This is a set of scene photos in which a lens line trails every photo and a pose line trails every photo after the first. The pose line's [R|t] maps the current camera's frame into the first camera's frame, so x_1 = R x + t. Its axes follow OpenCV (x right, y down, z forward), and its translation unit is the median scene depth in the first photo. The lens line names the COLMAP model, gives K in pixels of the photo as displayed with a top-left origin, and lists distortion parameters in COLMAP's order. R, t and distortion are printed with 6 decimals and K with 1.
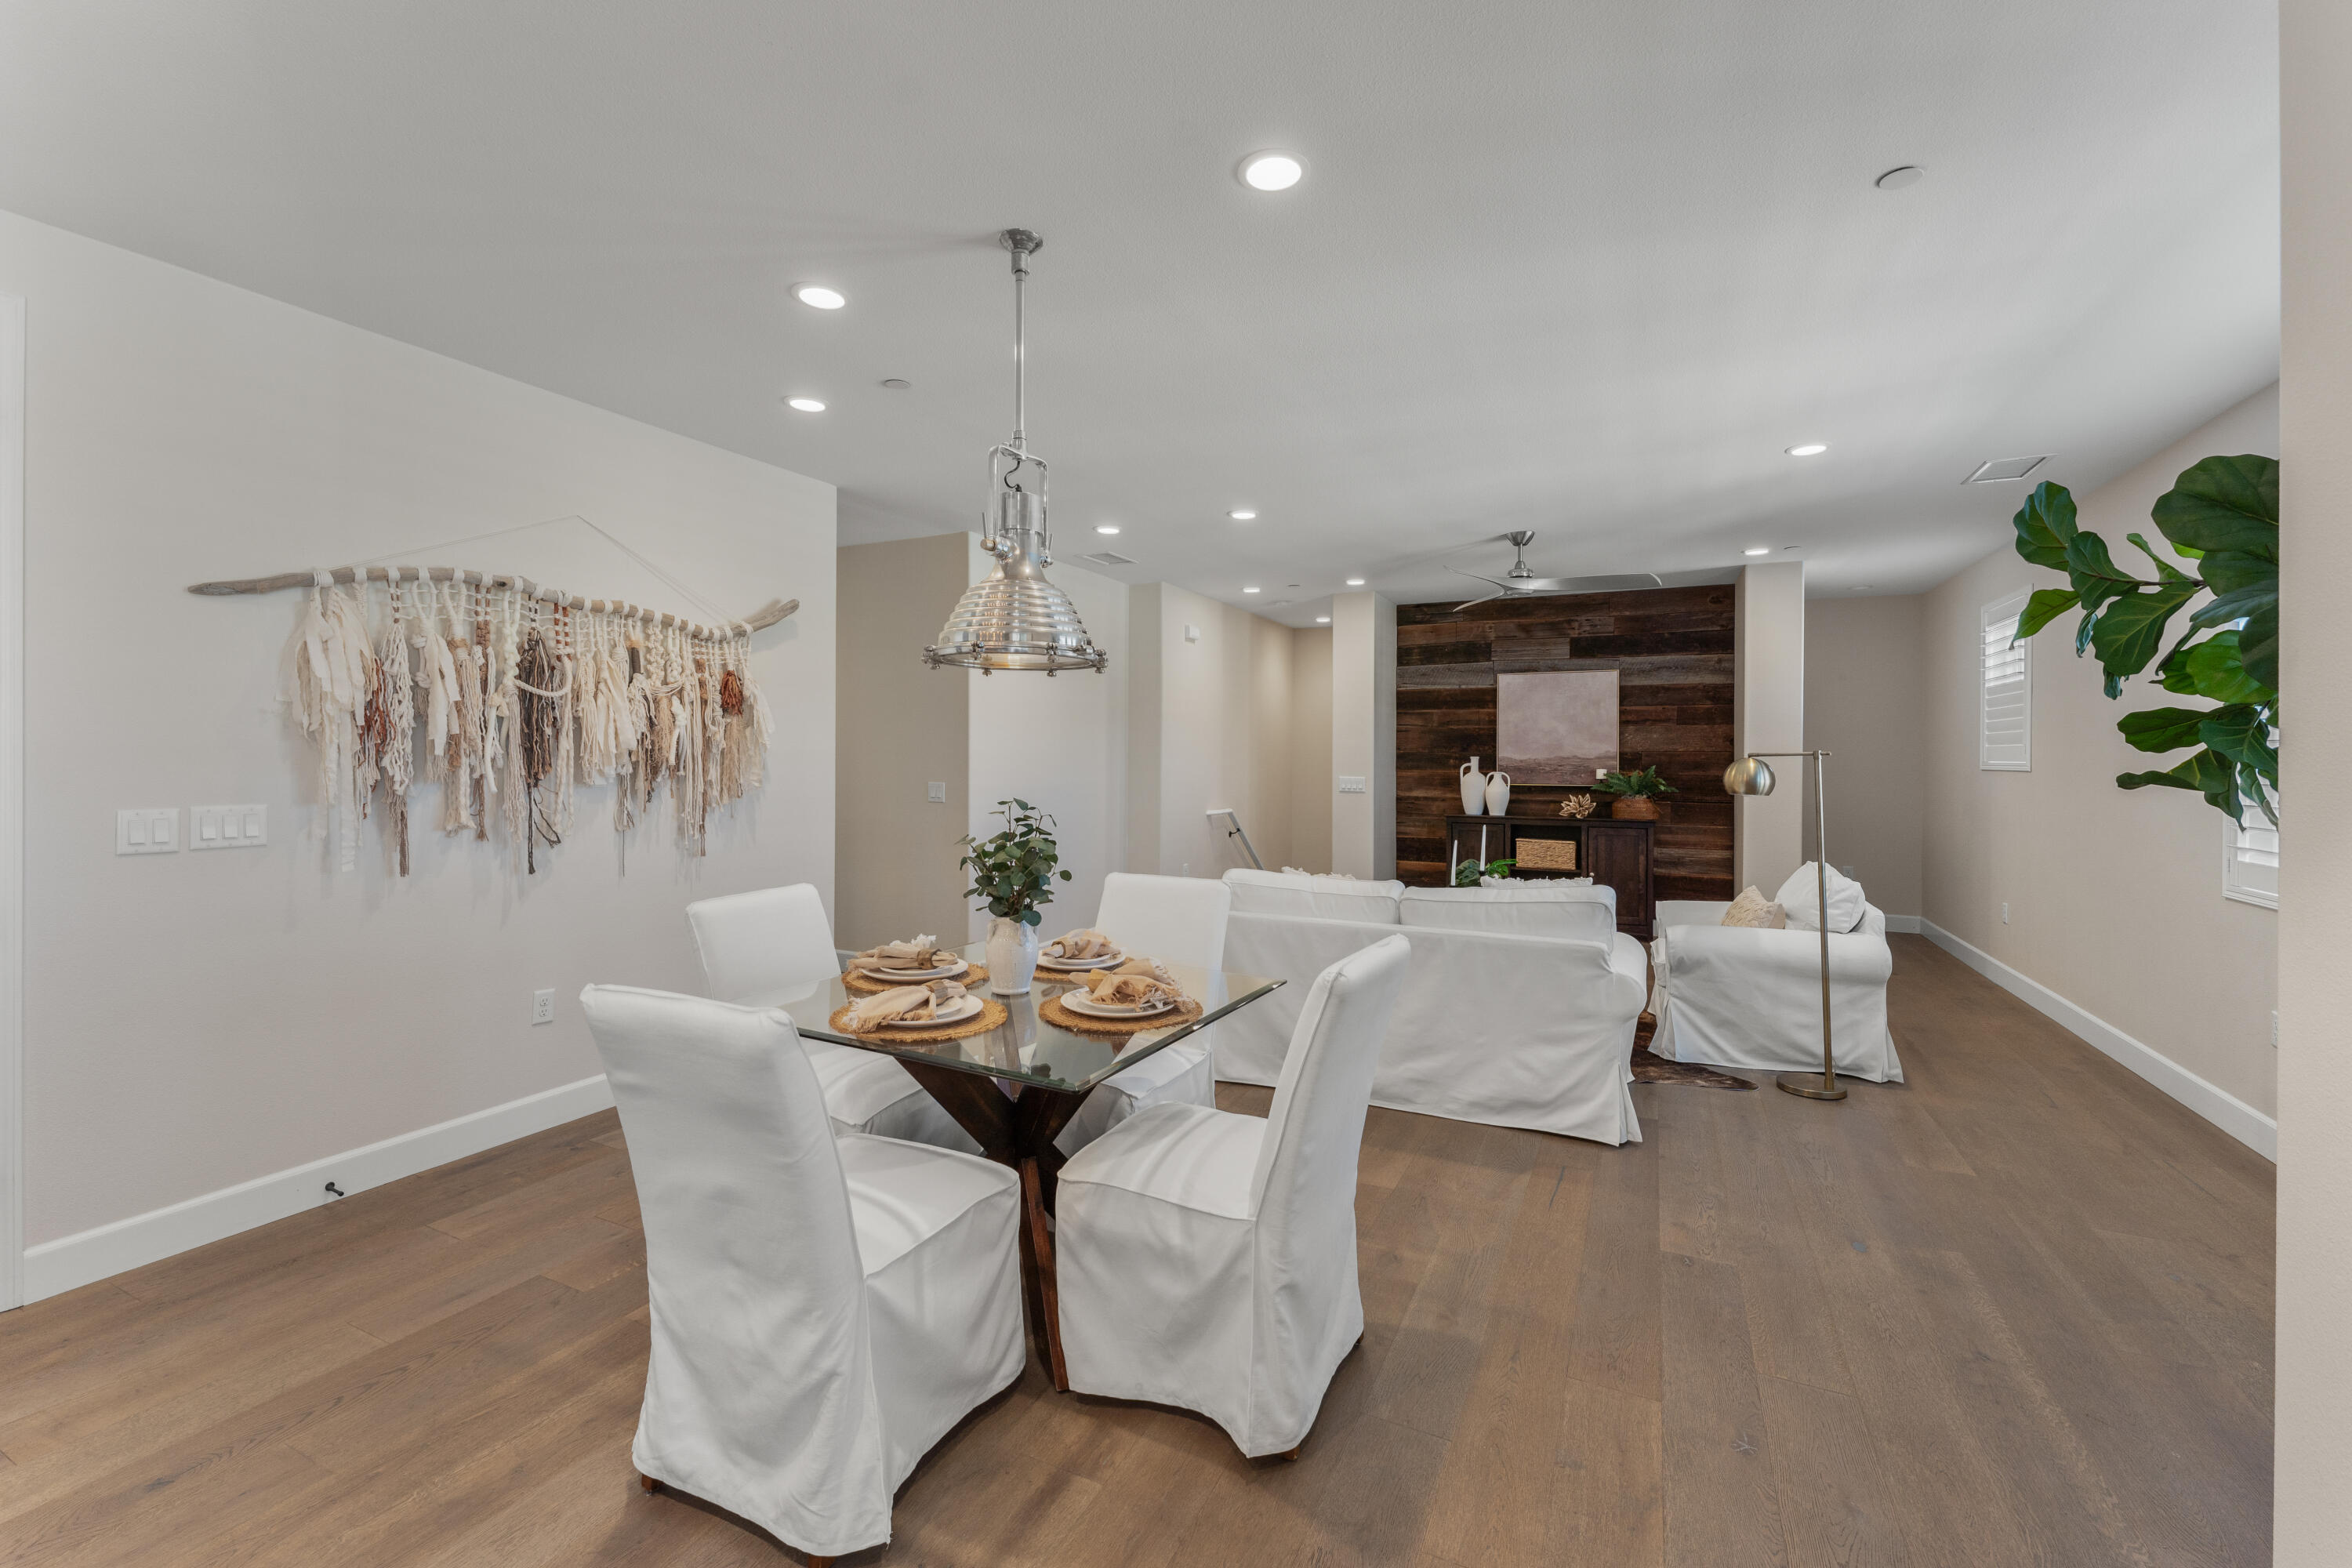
lens RADIAL K [[962.5, 0, 1180.7], [0, 962.5, 753.1], [0, 0, 1]] dist [0.000659, 0.000034]
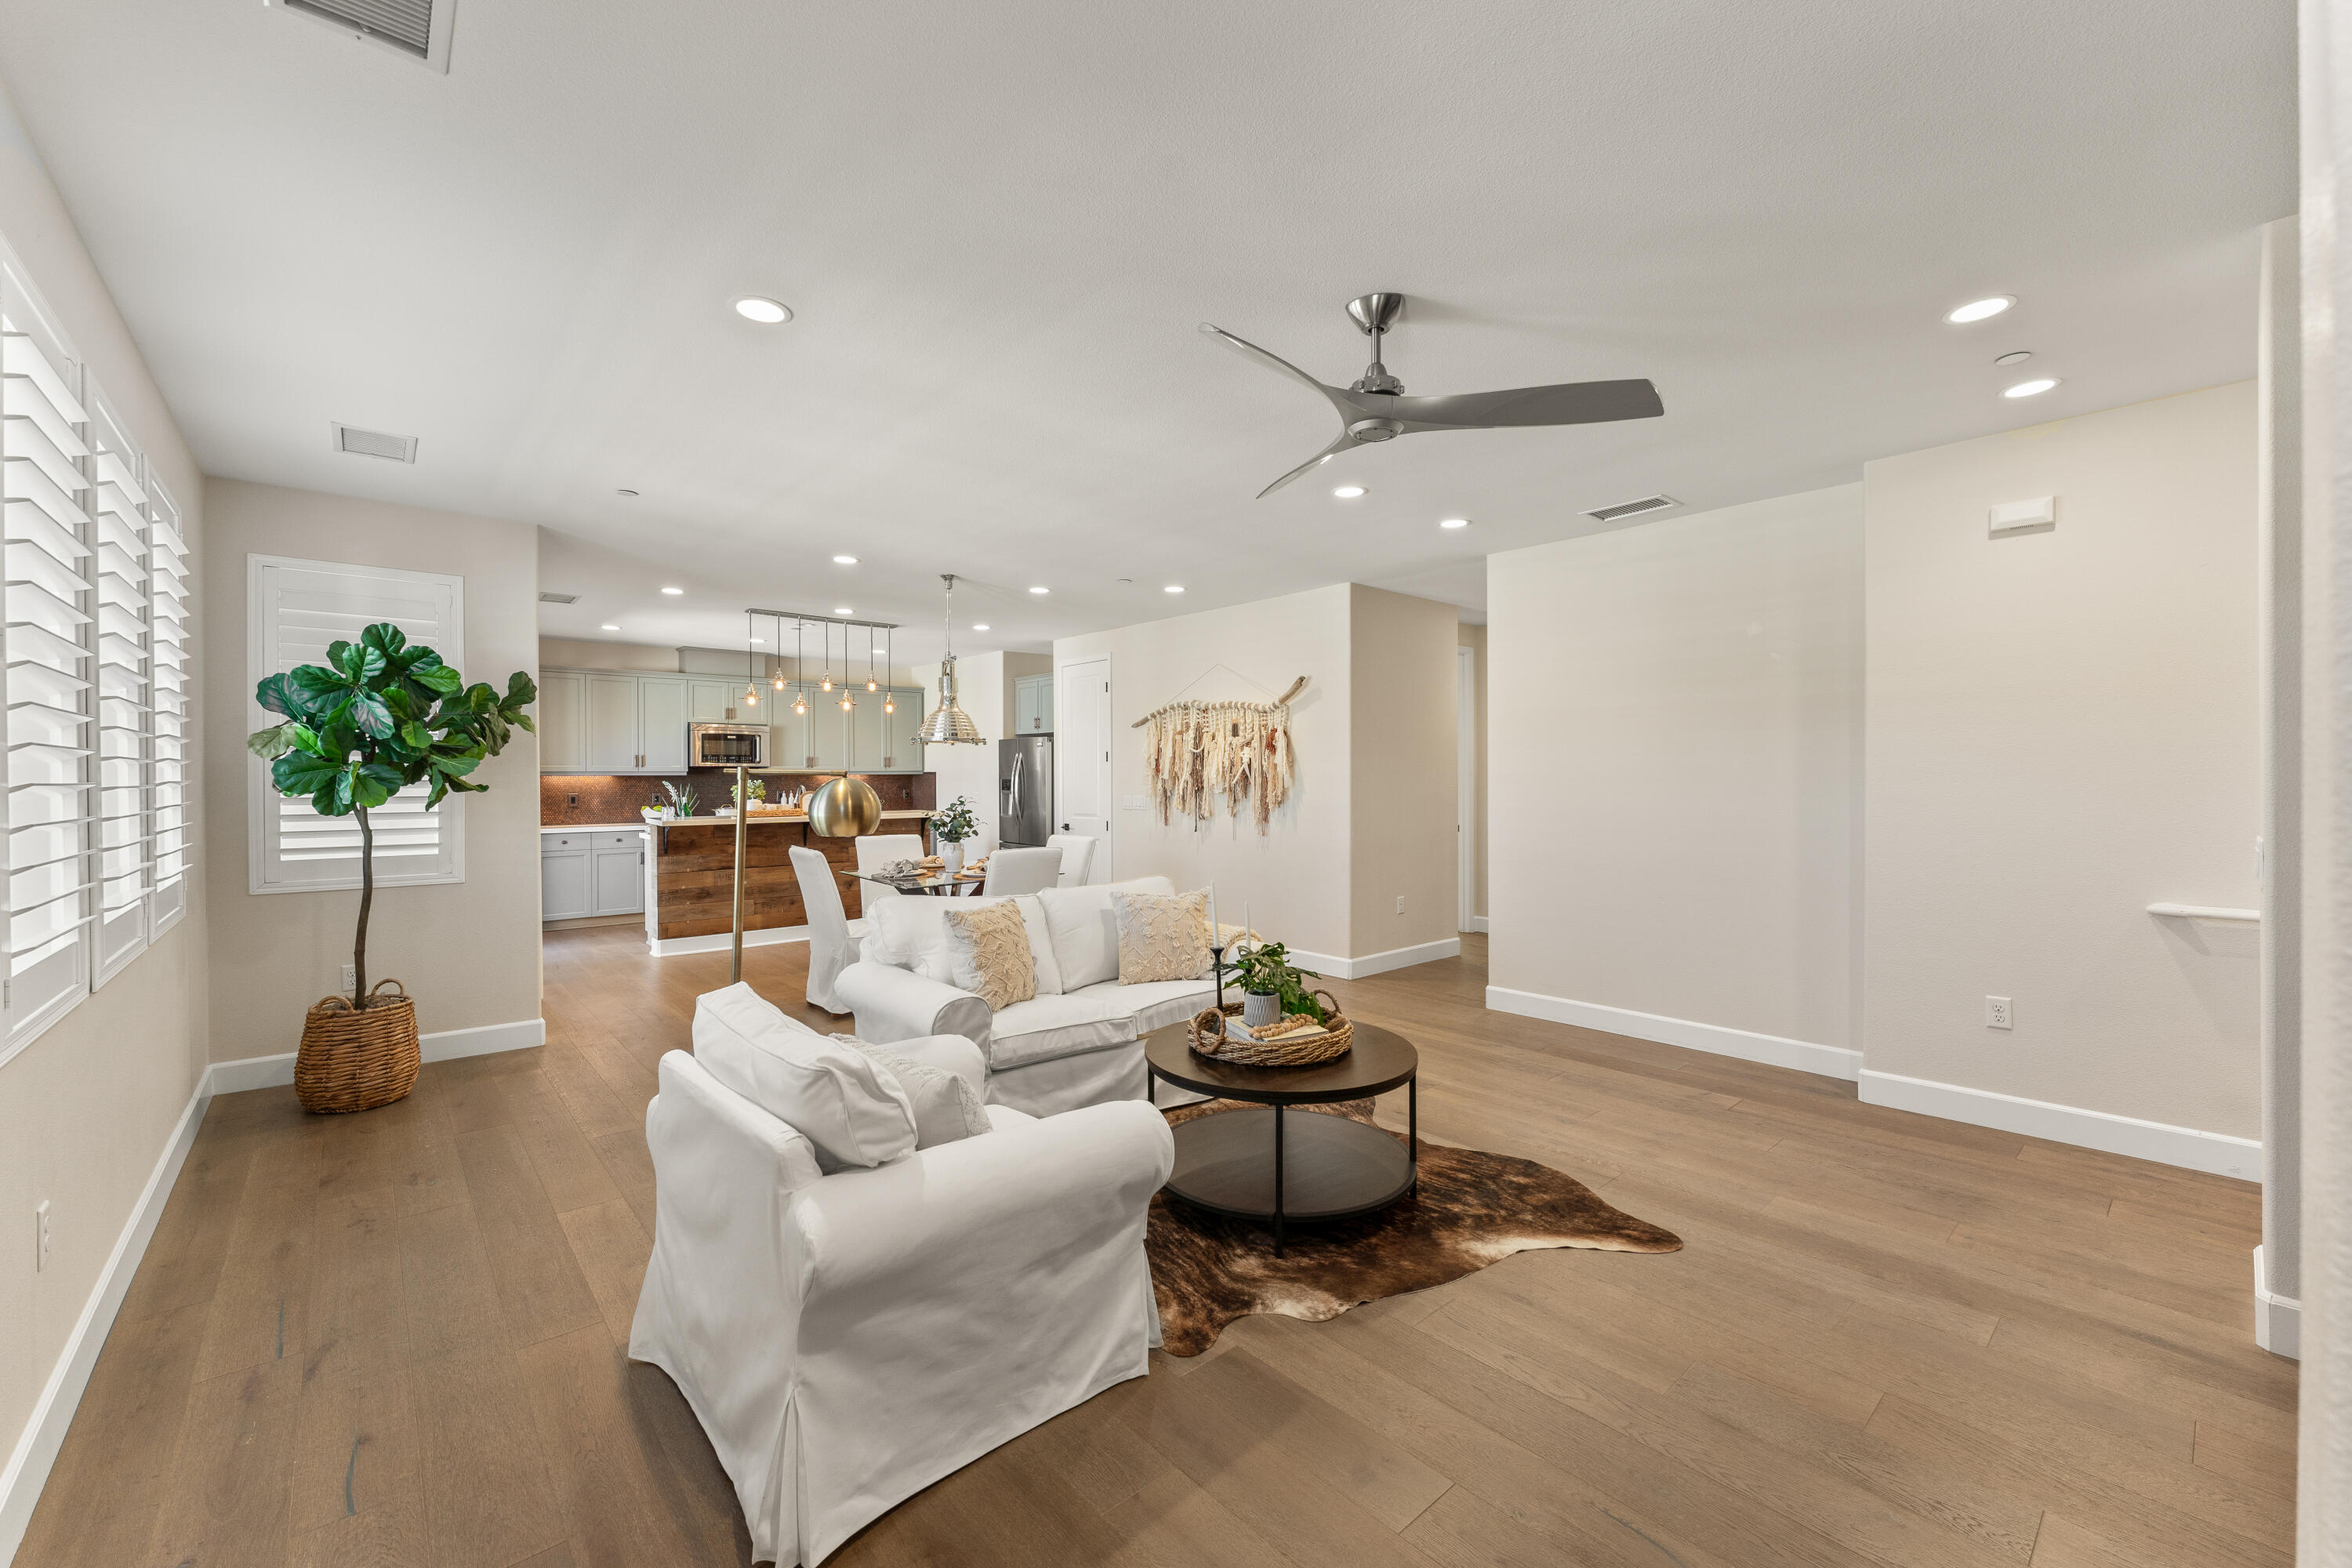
lens RADIAL K [[938.5, 0, 1179.1], [0, 938.5, 773.9], [0, 0, 1]] dist [0.000086, 0.000179]
pose [[-0.388250, -0.006968, -0.921528, 0.616637], [0.004157, 0.999948, -0.009313, 0.005515], [0.921545, -0.007447, -0.388201, 0.822732]]
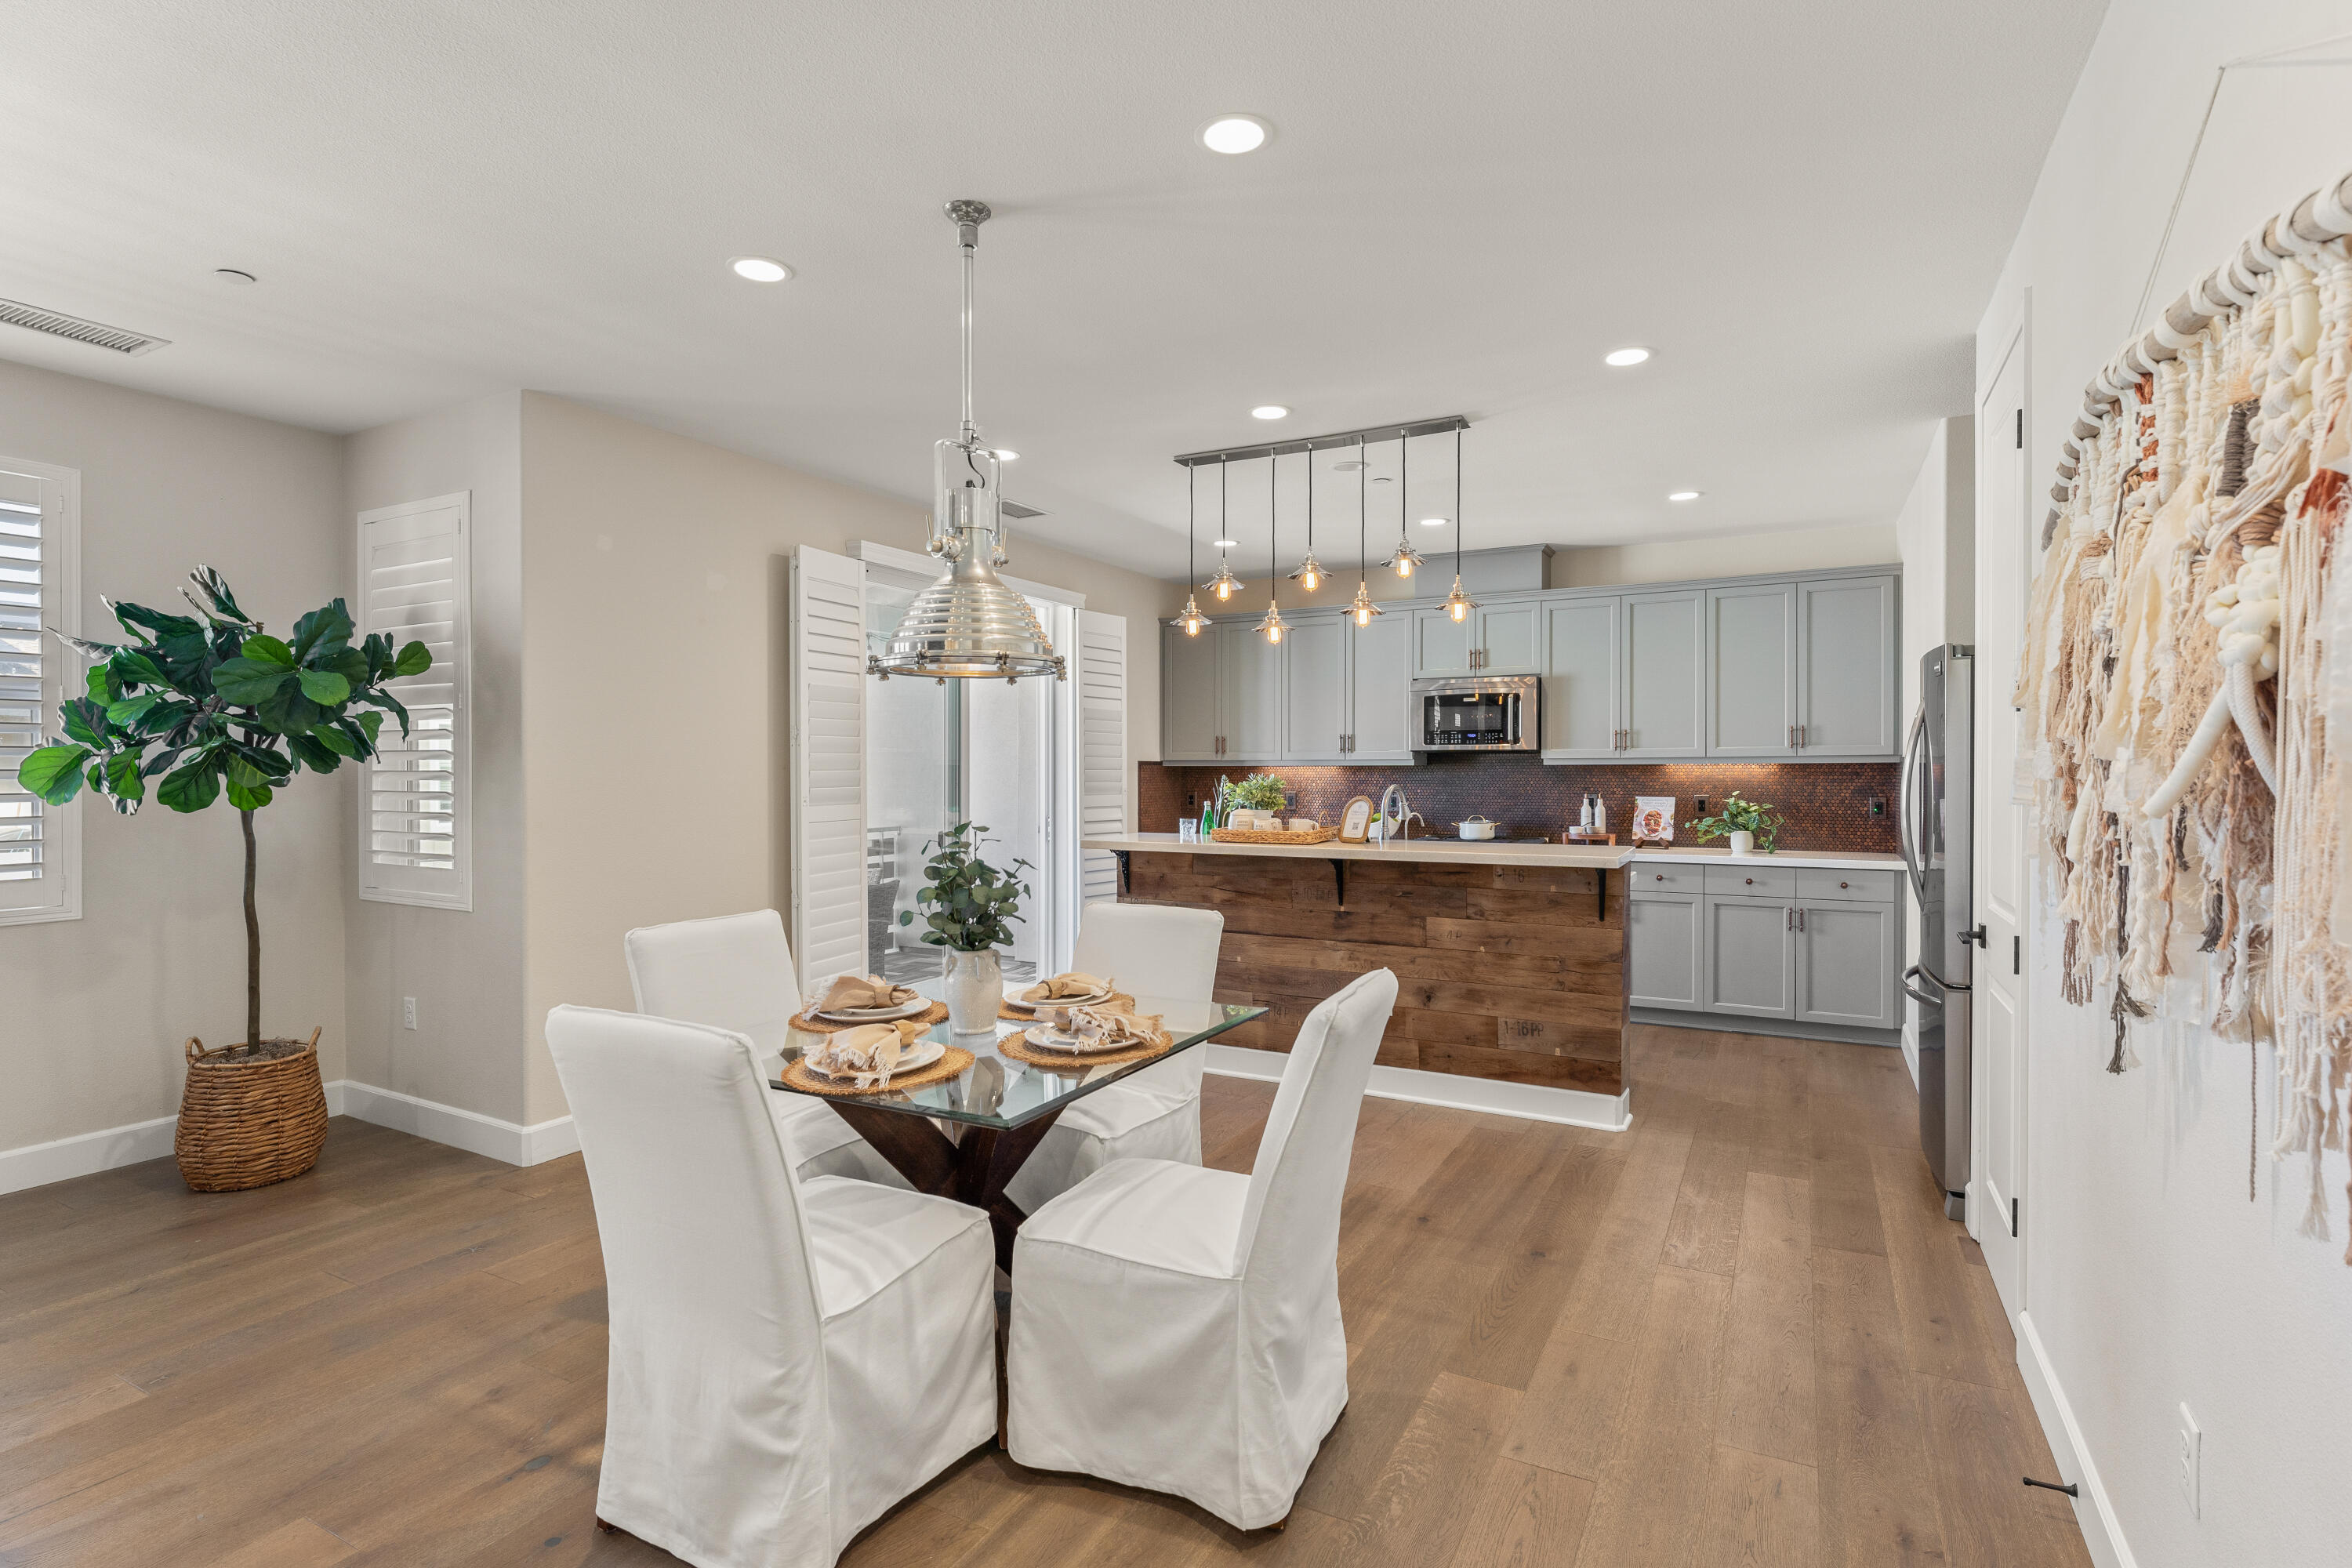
lens RADIAL K [[1147.9, 0, 1179.2], [0, 1147.9, 775.0], [0, 0, 1]] dist [-0.002738, -0.000053]
pose [[-0.999073, -0.006089, 0.042612, -0.135344], [-0.006056, 0.999981, 0.000895, 0.001333], [-0.042617, 0.000636, -0.999091, 0.681846]]
